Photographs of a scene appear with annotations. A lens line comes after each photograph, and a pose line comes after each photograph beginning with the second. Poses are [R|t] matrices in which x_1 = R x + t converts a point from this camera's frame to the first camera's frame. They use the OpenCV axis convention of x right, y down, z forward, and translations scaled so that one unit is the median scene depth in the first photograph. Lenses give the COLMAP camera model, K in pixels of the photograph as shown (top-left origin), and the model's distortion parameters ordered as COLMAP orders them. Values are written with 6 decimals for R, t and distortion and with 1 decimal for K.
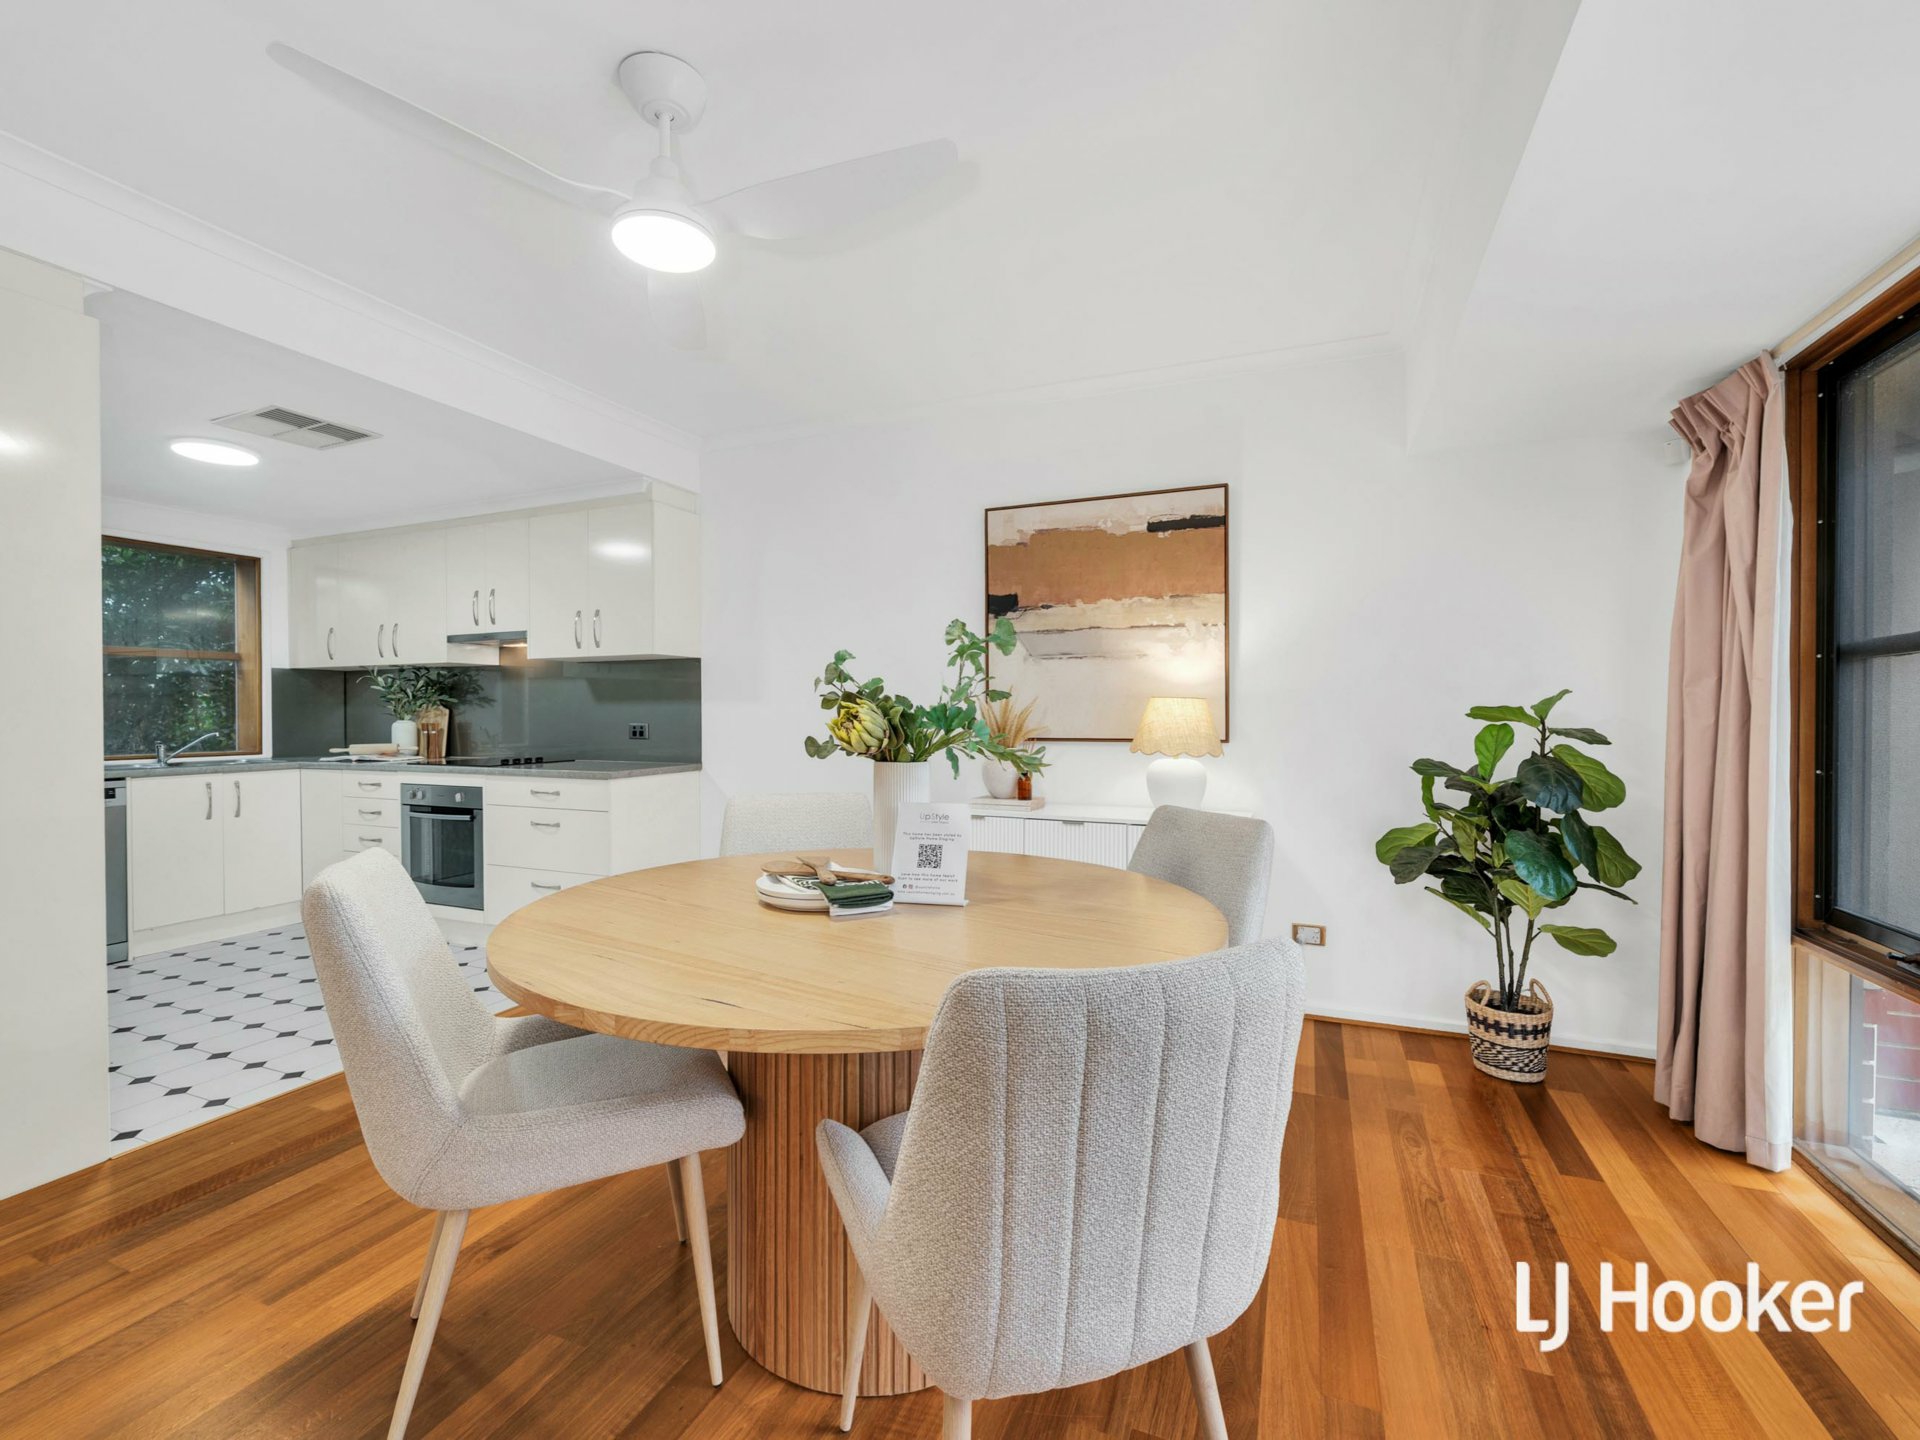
lens RADIAL K [[836.6, 0, 958.2], [0, 836.6, 719.8], [0, 0, 1]] dist [-0.002585, -0.000255]
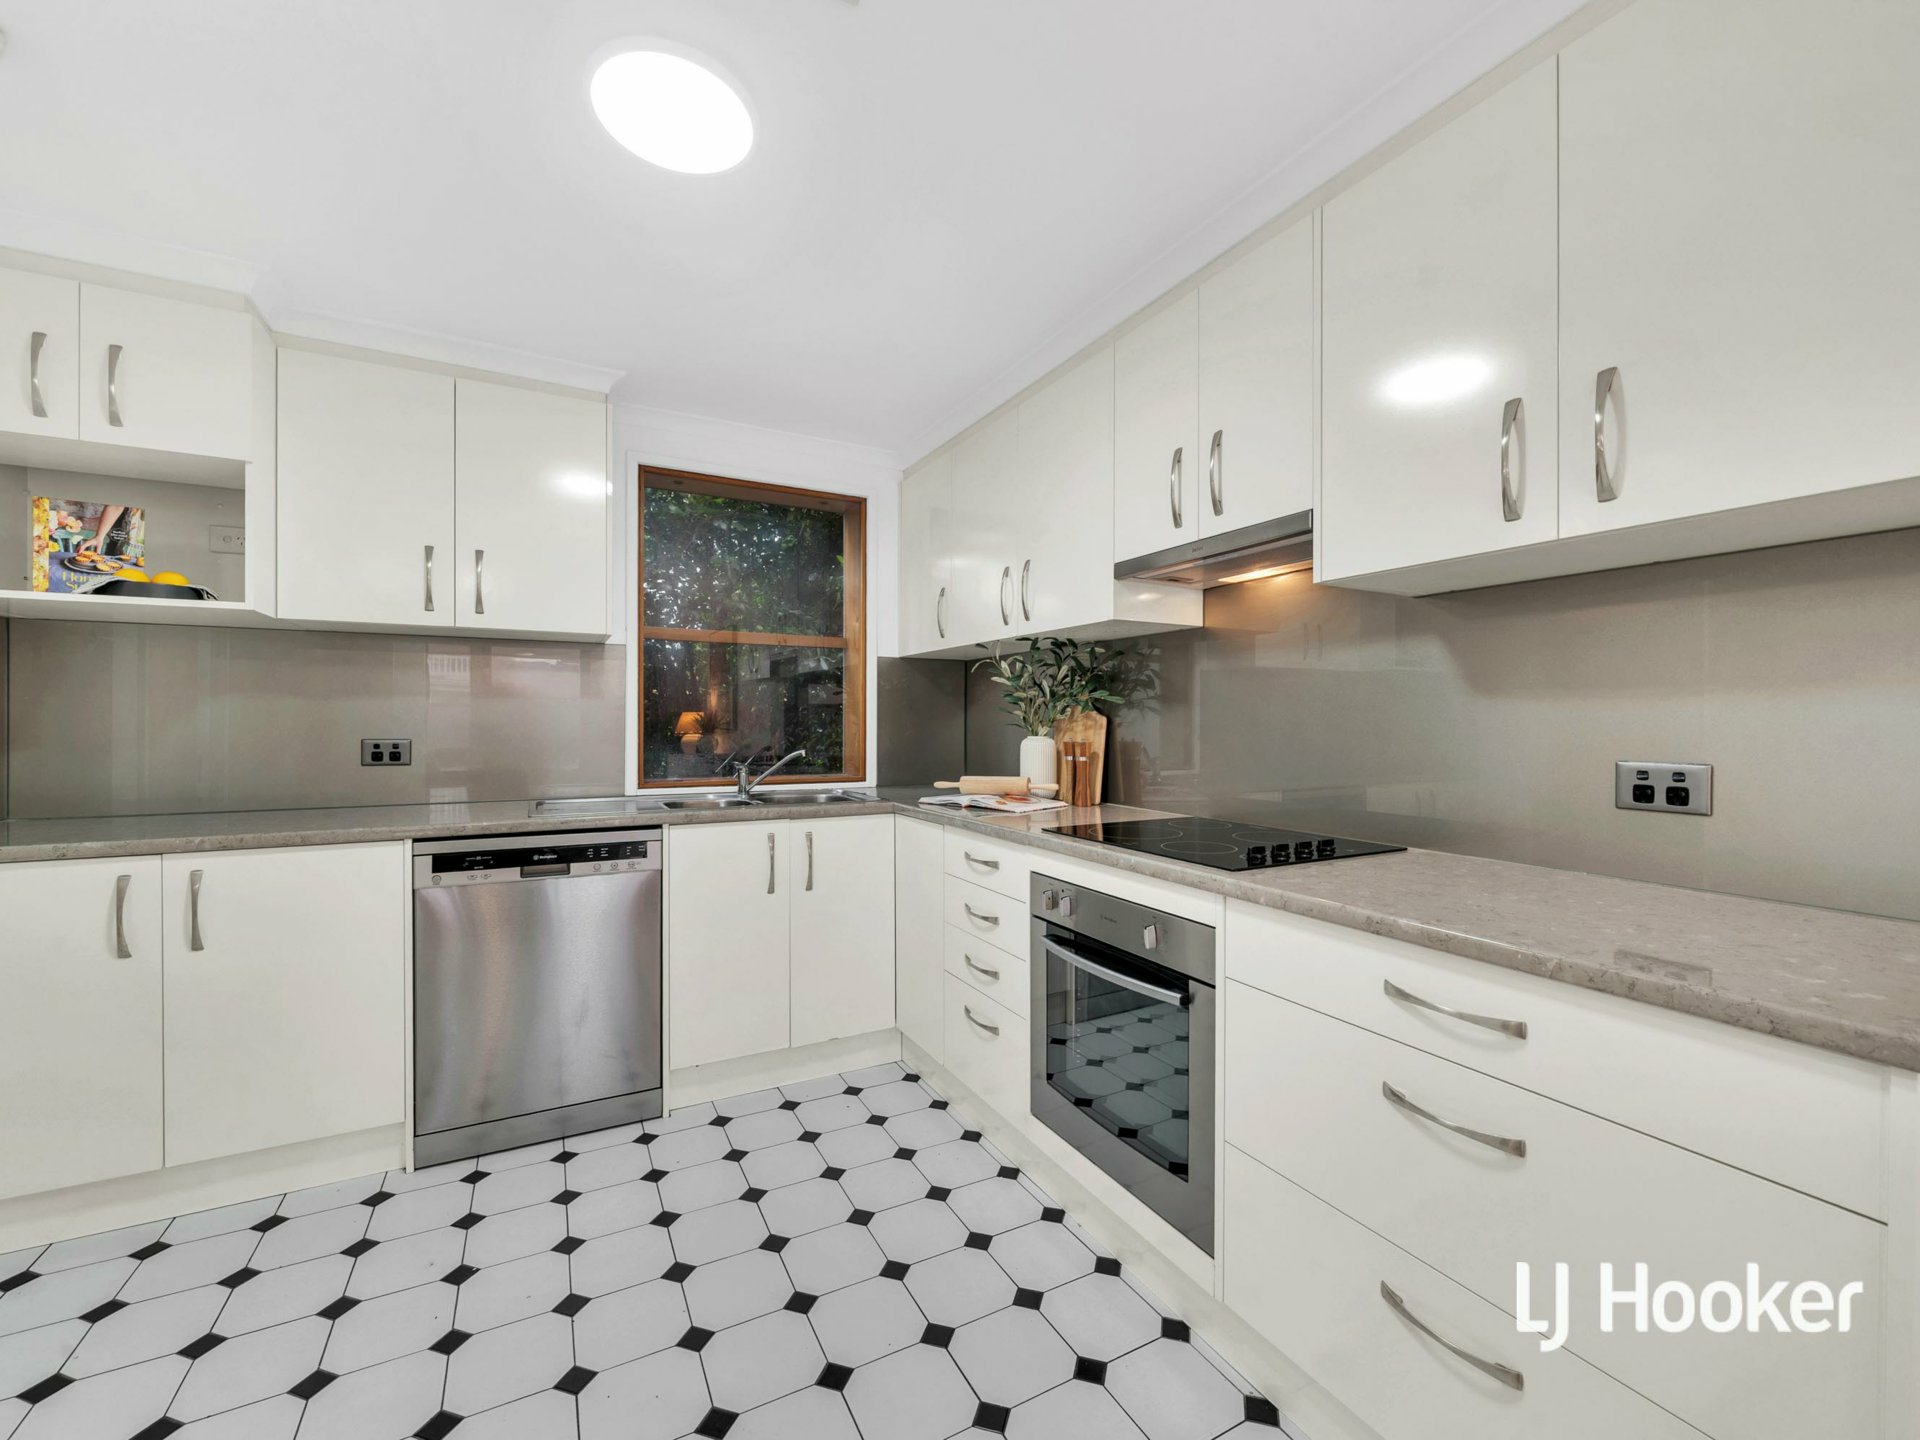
lens RADIAL K [[790.7, 0, 964.6], [0, 790.7, 725.5], [0, 0, 1]] dist [-0.004922, 0.000525]
pose [[0.779438, 0.008845, -0.626417, -0.373032], [-0.012062, 0.999927, -0.000889, -0.005767], [0.626364, 0.008249, 0.779487, 0.561414]]
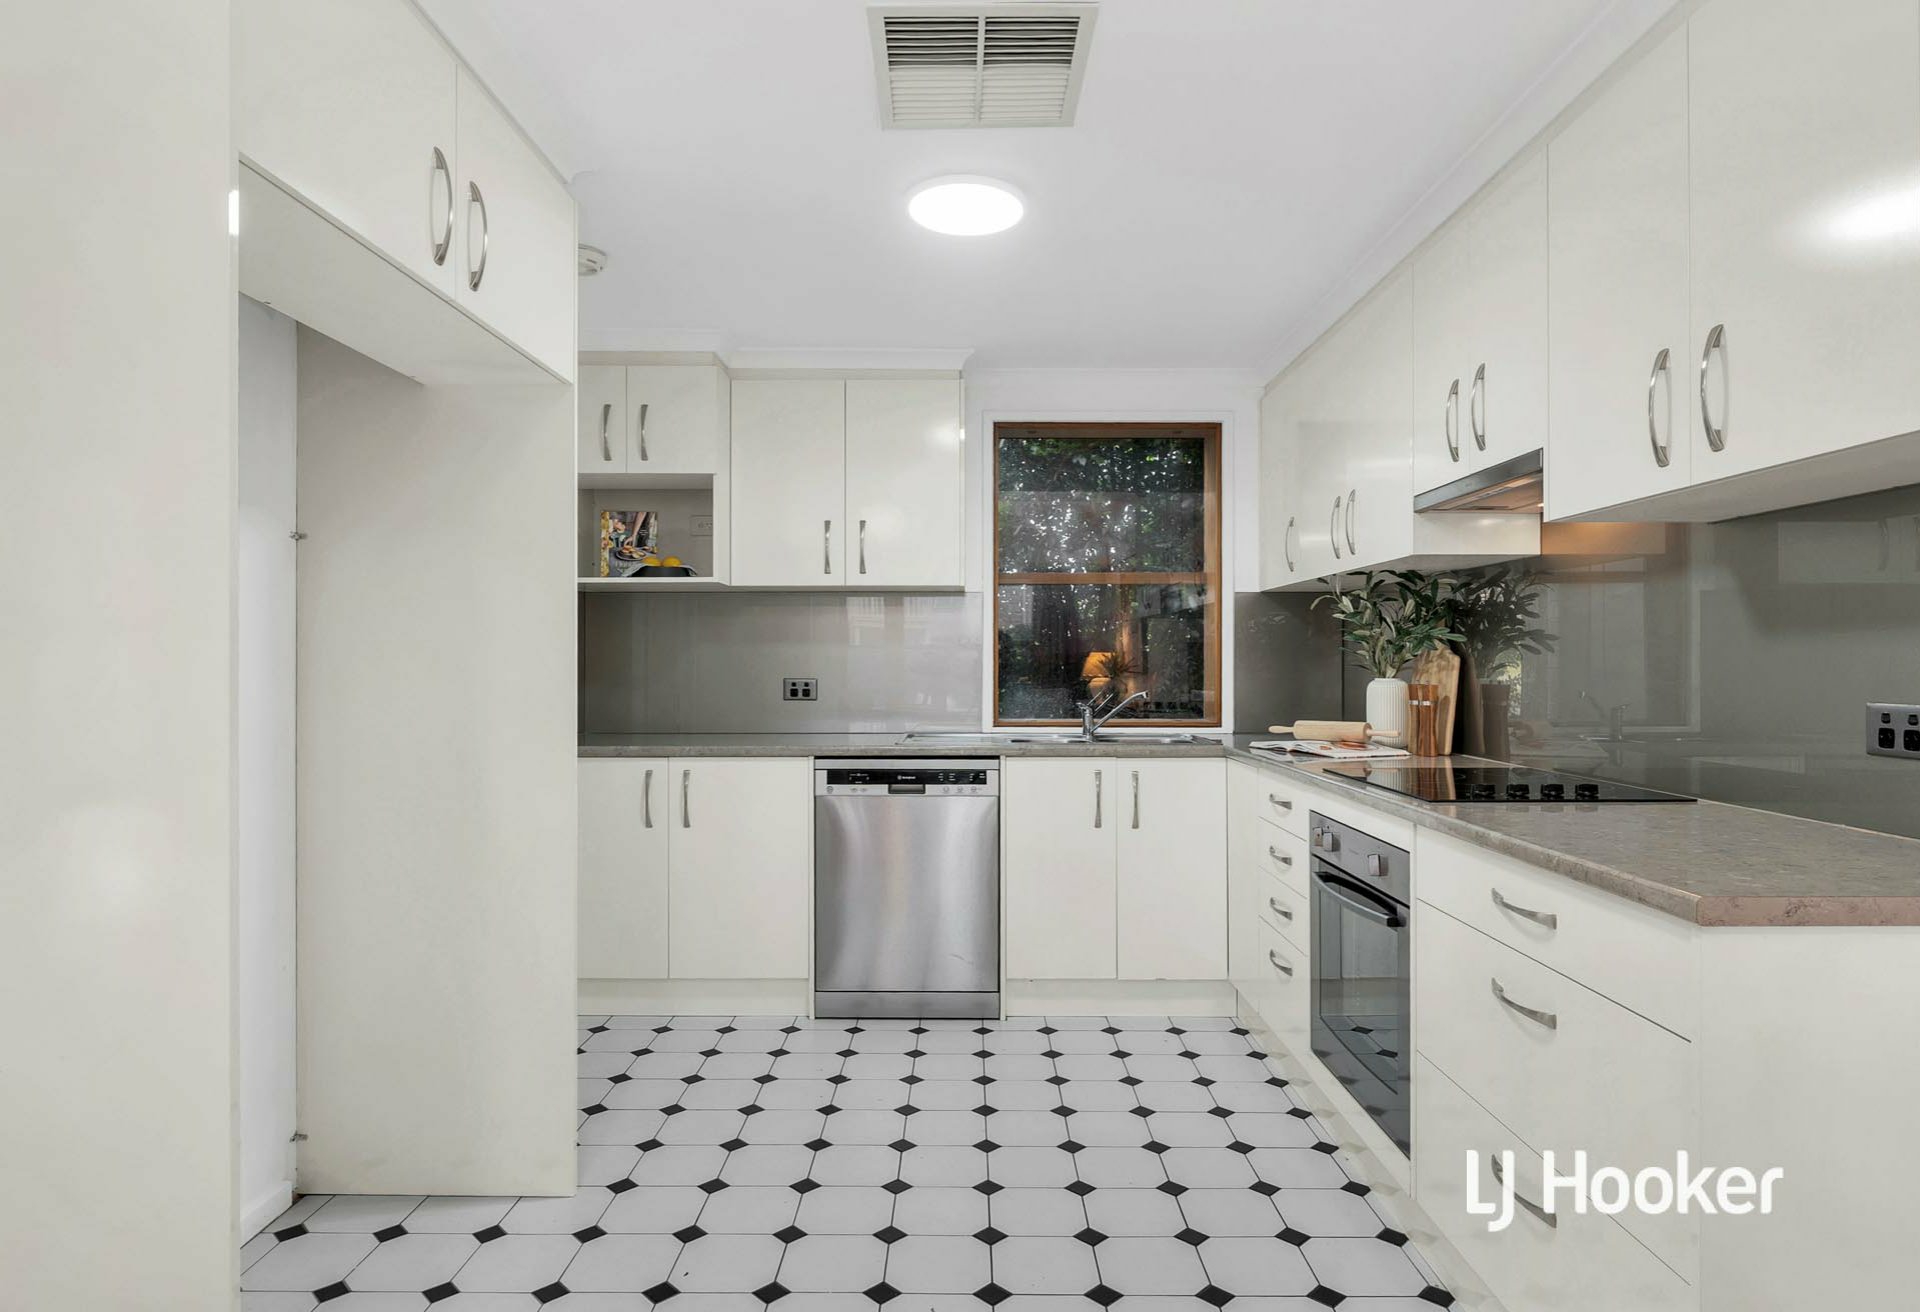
lens RADIAL K [[1070.1, 0, 965.0], [0, 1070.1, 661.3], [0, 0, 1]] dist [0.000973, -0.000016]
pose [[0.389041, 0.002059, -0.921218, -0.155432], [-0.010520, 0.999942, -0.002207, -0.005898], [0.921160, 0.010550, 0.389040, 0.516306]]
